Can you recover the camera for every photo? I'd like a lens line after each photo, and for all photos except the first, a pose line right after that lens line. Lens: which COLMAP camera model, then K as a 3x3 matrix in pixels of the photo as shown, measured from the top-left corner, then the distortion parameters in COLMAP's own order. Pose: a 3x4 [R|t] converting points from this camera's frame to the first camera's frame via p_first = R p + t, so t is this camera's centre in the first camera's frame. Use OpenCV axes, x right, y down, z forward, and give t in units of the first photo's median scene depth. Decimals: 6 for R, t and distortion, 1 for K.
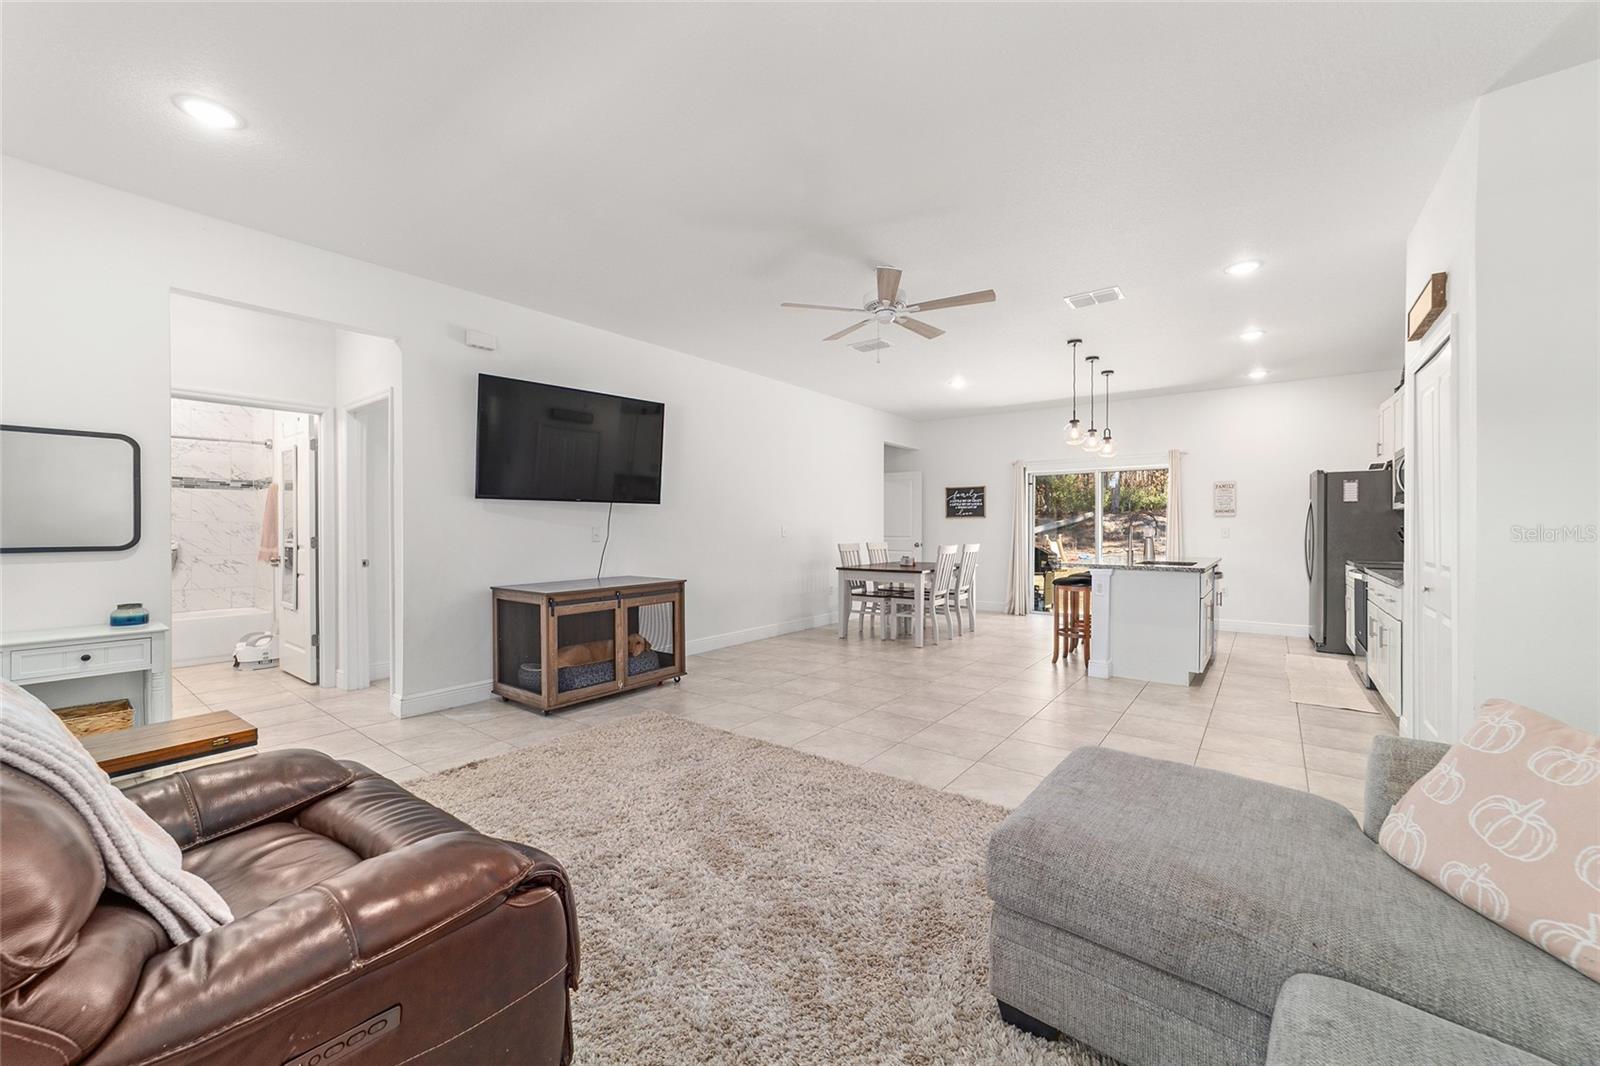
lens RADIAL K [[616.8, 0, 798.5], [0, 616.8, 530.5], [0, 0, 1]] dist [-0.021468, 0.009654]
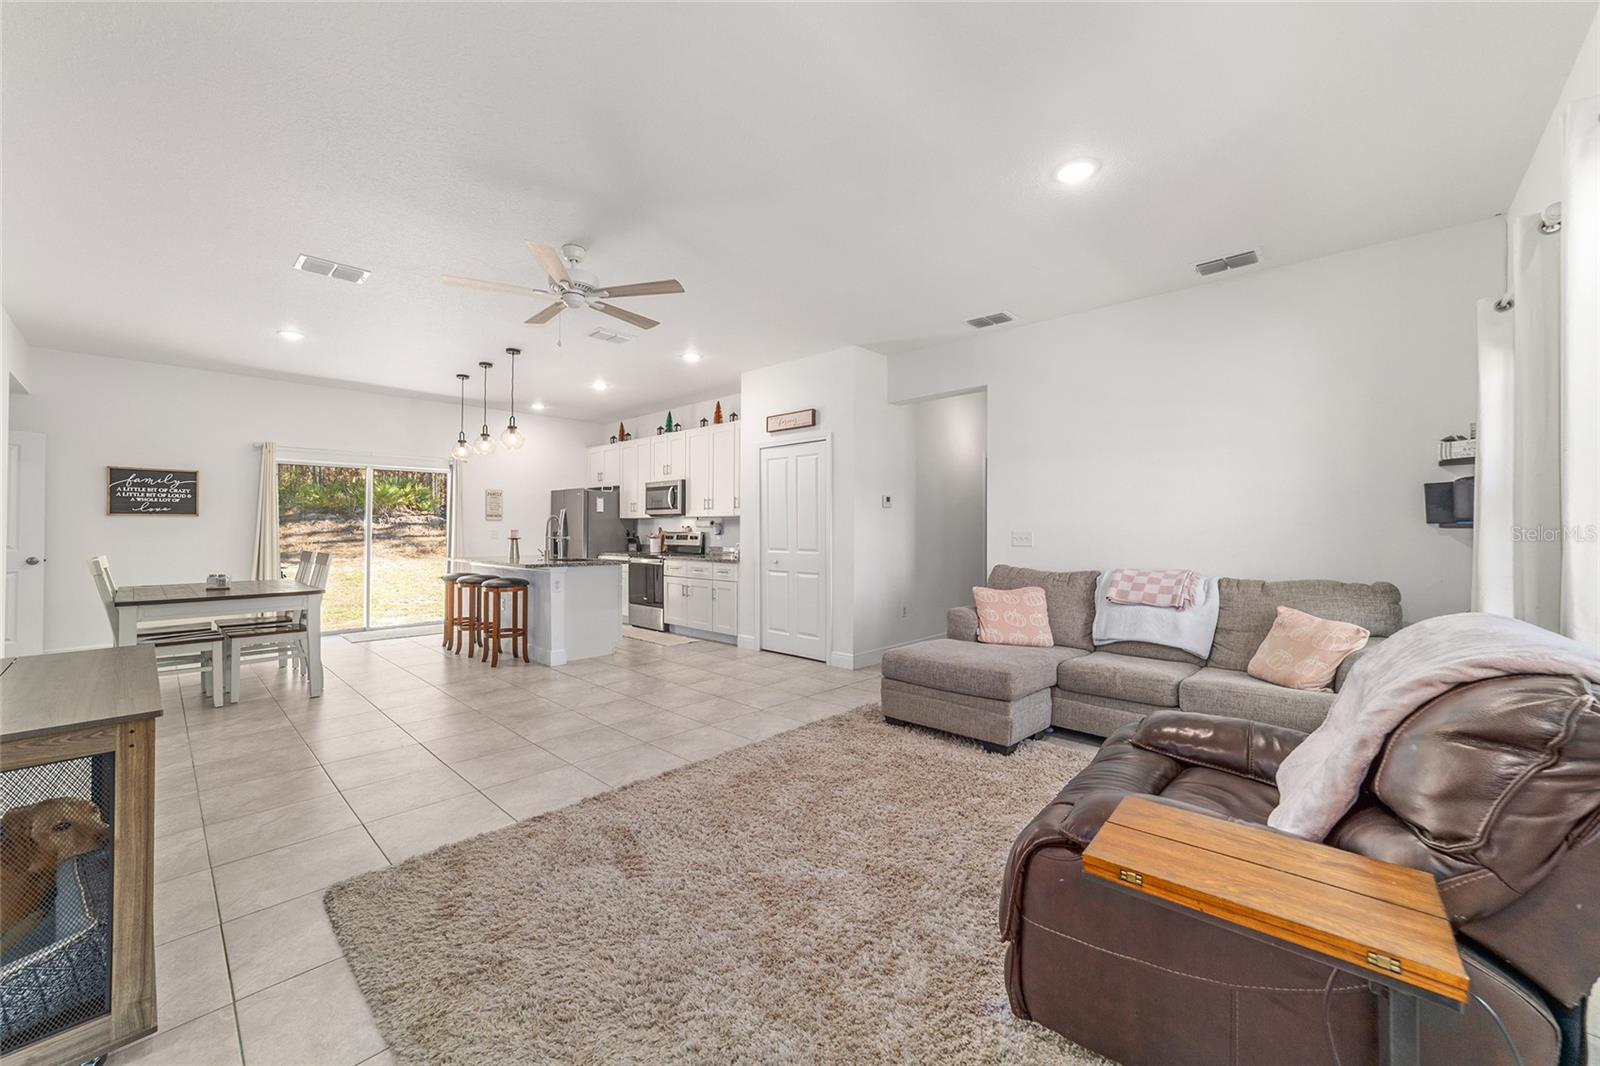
lens RADIAL K [[619.8, 0, 798.4], [0, 619.8, 525.9], [0, 0, 1]] dist [-0.019492, 0.009856]
pose [[0.103581, 0.005834, 0.994604, -0.542573], [0.005244, 0.999966, -0.006412, -0.002945], [-0.994607, 0.005880, 0.103547, 0.423026]]
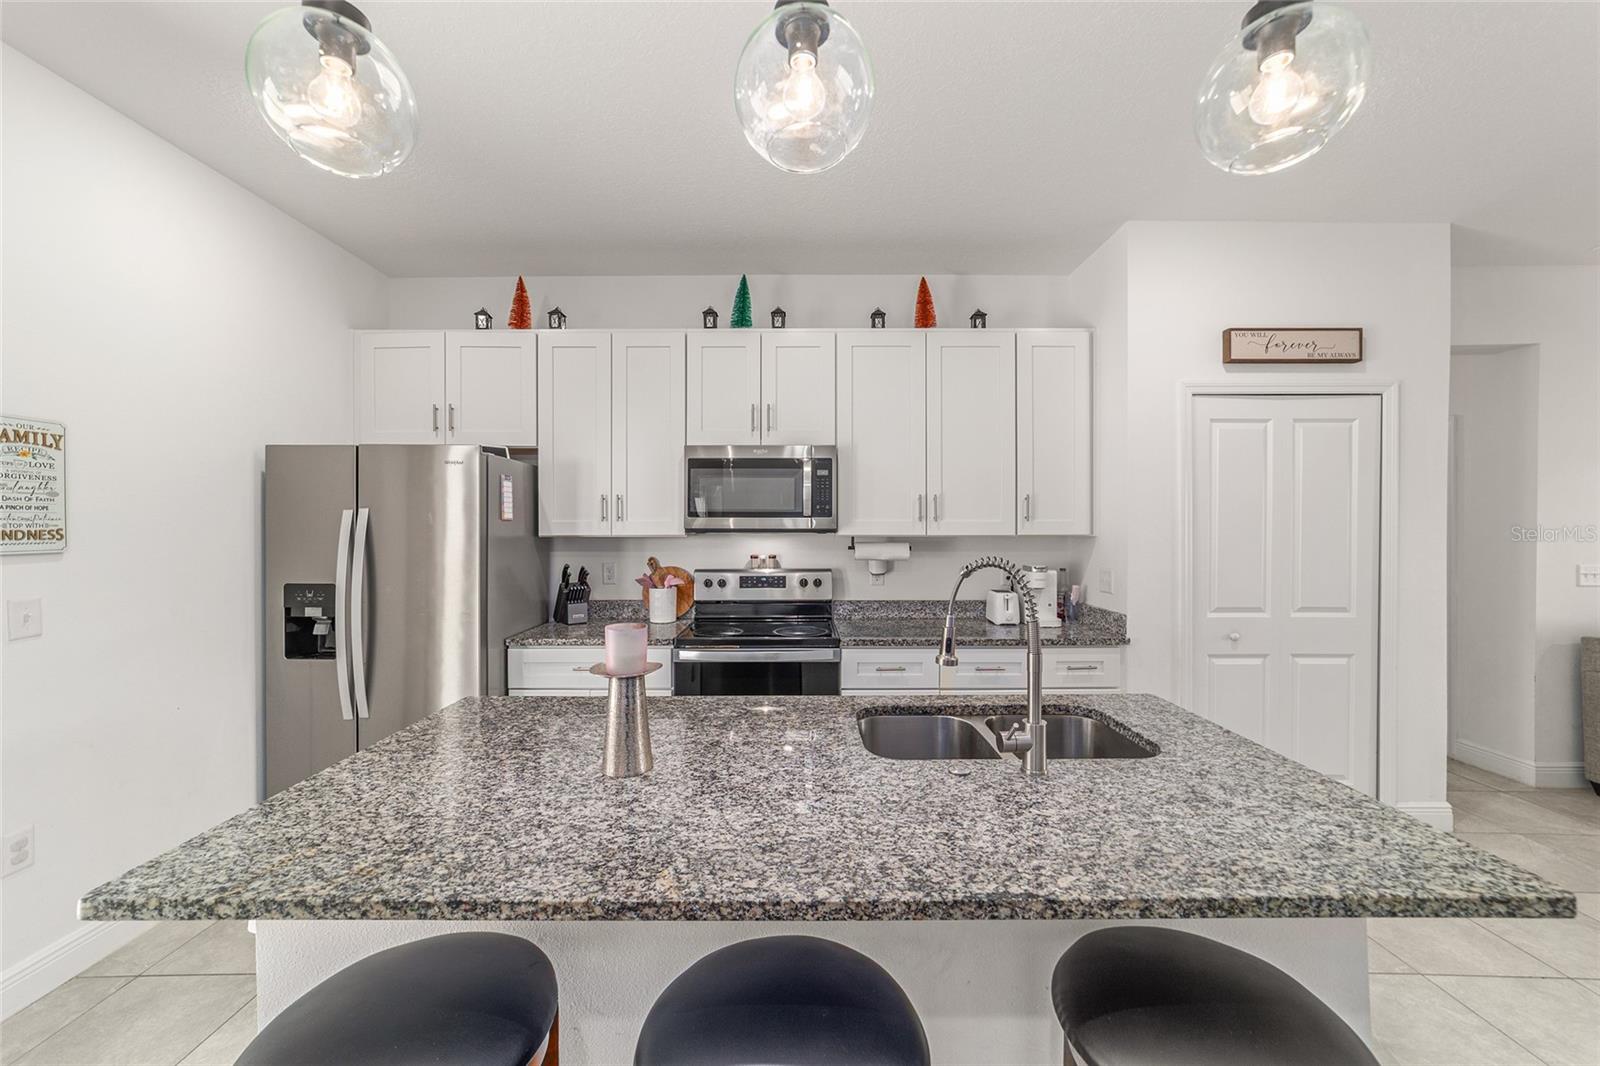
lens RADIAL K [[614.2, 0, 797.5], [0, 614.2, 529.2], [0, 0, 1]] dist [-0.020108, 0.009252]
pose [[-0.607446, -0.003627, 0.794353, 0.408011], [0.005954, 0.999941, 0.009118, -0.046751], [-0.794339, 0.010268, -0.607388, 1.222720]]
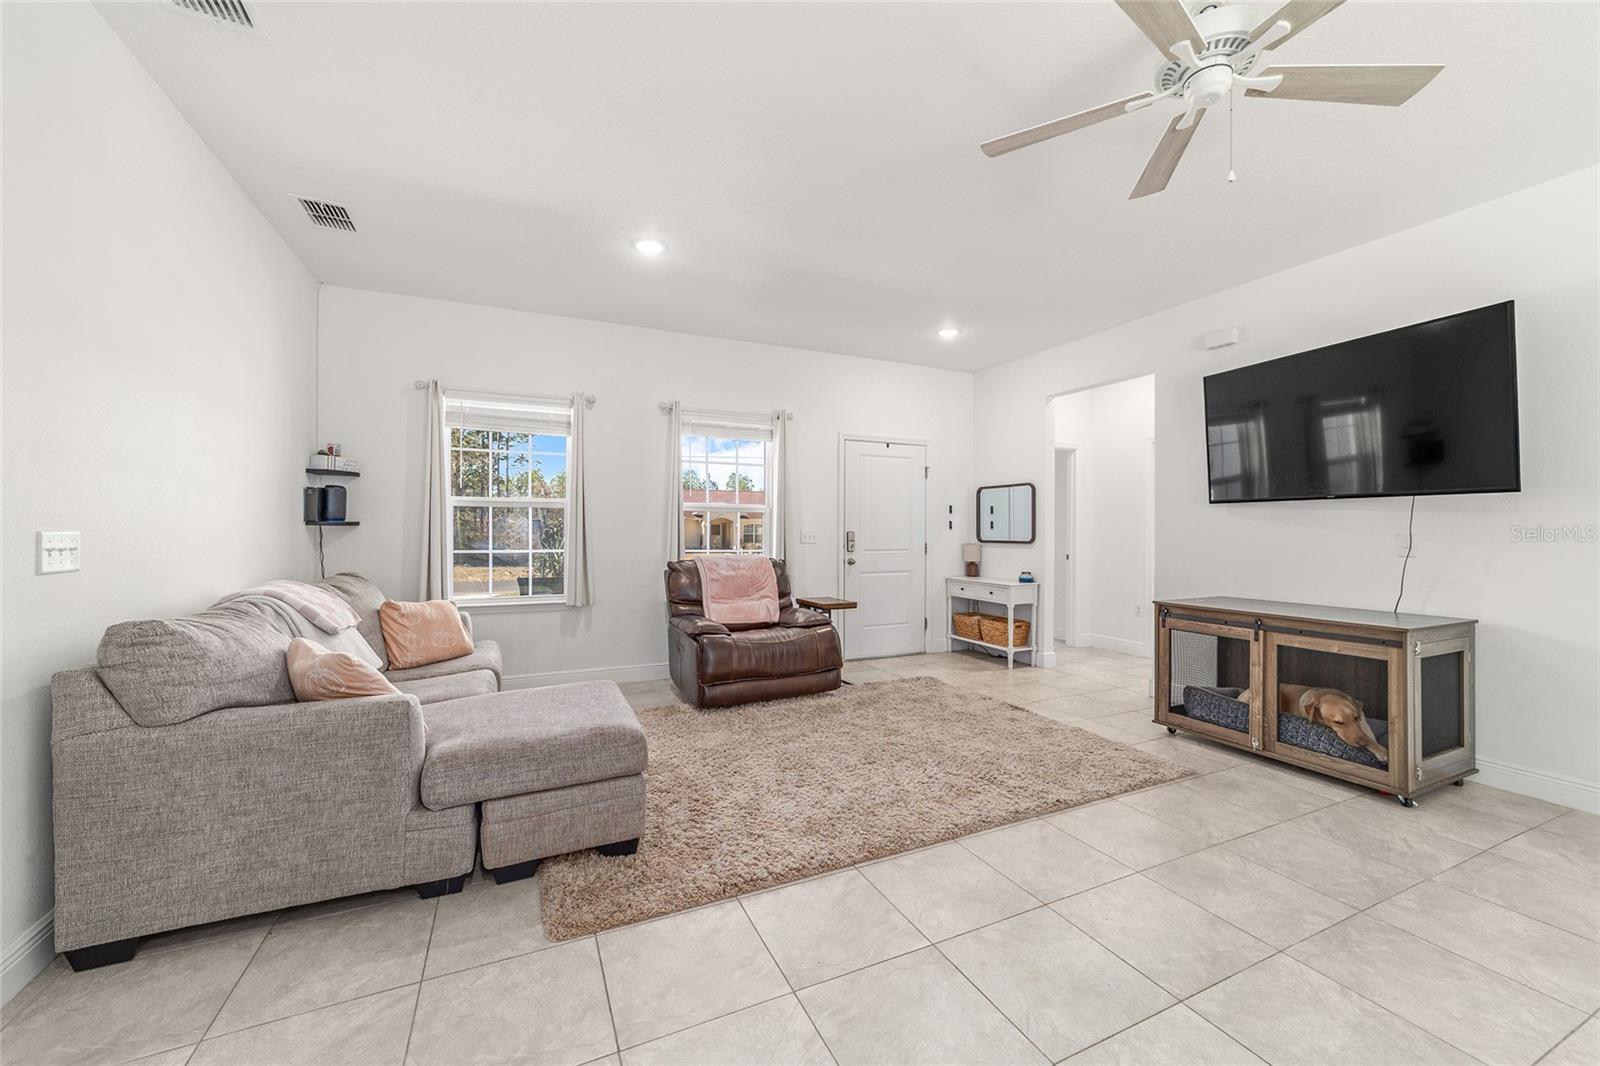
lens RADIAL K [[616.8, 0, 798.5], [0, 616.8, 530.5], [0, 0, 1]] dist [-0.021468, 0.009654]
pose [[-0.461629, -0.000189, -0.887073, 0.517834], [-0.010781, 0.999927, 0.005397, -0.006140], [0.887008, 0.012055, -0.461597, 0.695415]]
